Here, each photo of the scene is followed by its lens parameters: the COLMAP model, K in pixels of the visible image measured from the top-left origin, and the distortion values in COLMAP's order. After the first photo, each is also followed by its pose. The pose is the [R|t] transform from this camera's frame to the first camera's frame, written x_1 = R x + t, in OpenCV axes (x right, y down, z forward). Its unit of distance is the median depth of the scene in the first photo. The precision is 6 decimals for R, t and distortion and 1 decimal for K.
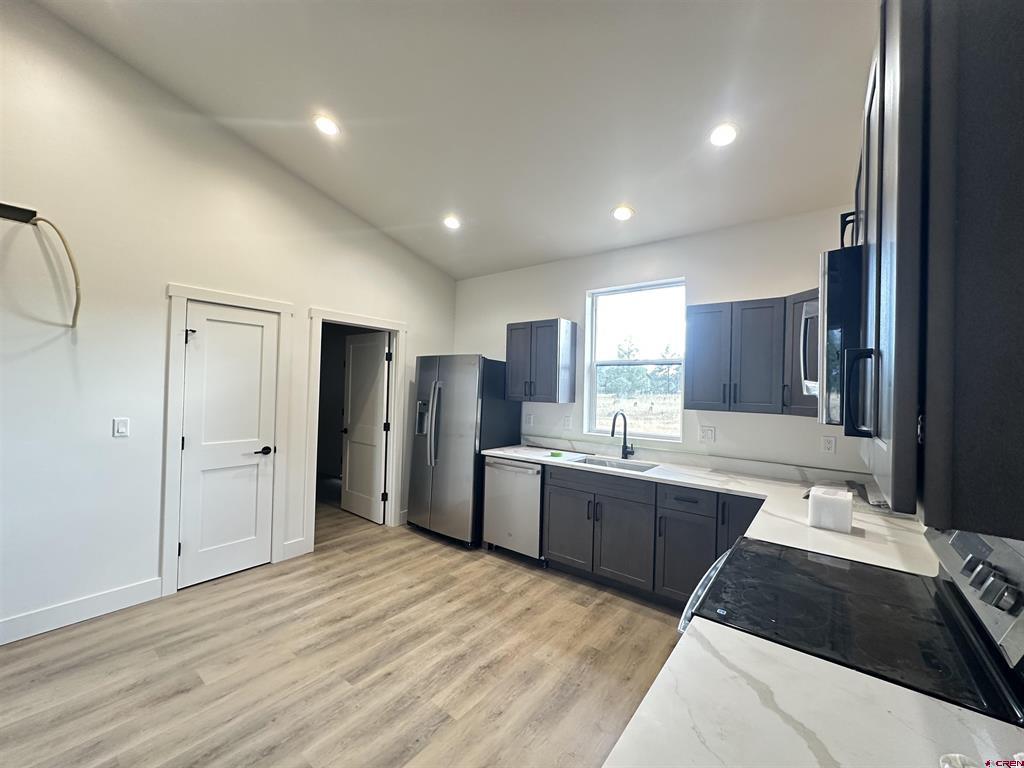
lens RADIAL K [[409.2, 0, 510.9], [0, 409.2, 386.5], [0, 0, 1]] dist [0.005962, -0.000125]
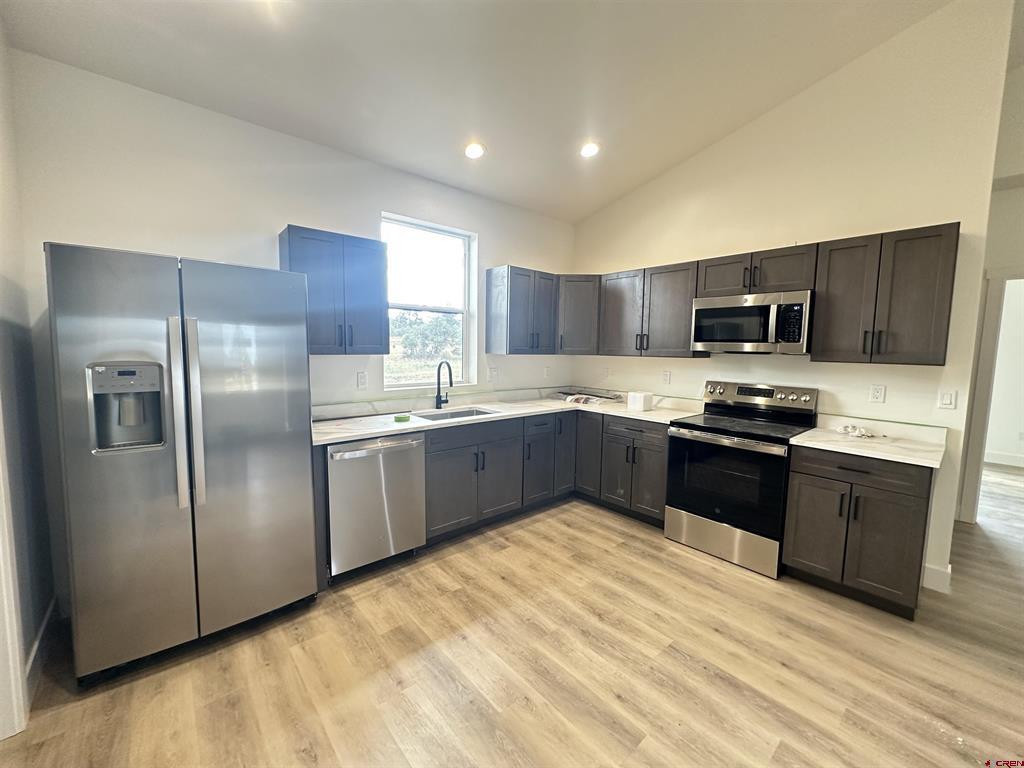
lens RADIAL K [[409.2, 0, 513.1], [0, 409.2, 383.7], [0, 0, 1]] dist [0.005962, -0.000125]
pose [[0.181316, -0.110687, 0.977176, -0.747871], [-0.020772, 0.992993, 0.116333, 0.000265], [-0.983205, -0.041391, 0.177747, 0.771236]]
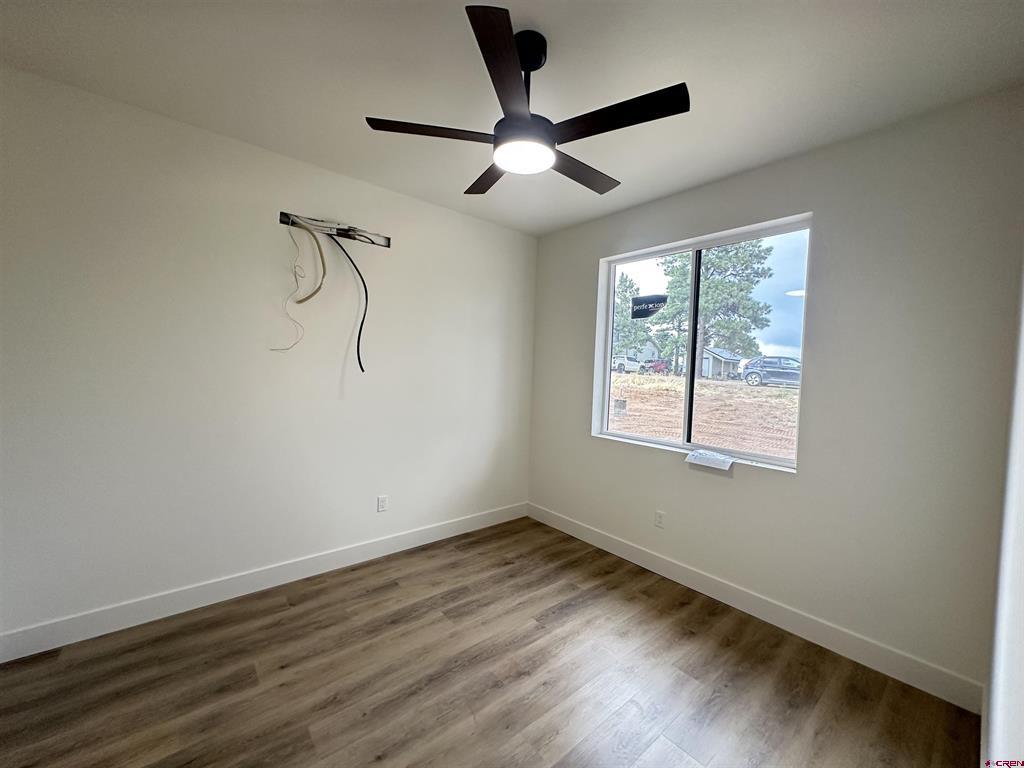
lens RADIAL K [[409.2, 0, 516.2], [0, 409.2, 379.6], [0, 0, 1]] dist [0.005962, -0.000125]
pose [[-0.981064, -0.071112, 0.180158, -0.438168], [-0.069934, 0.997468, 0.012888, 0.003743], [-0.180619, 0.000045, -0.983553, 1.186755]]
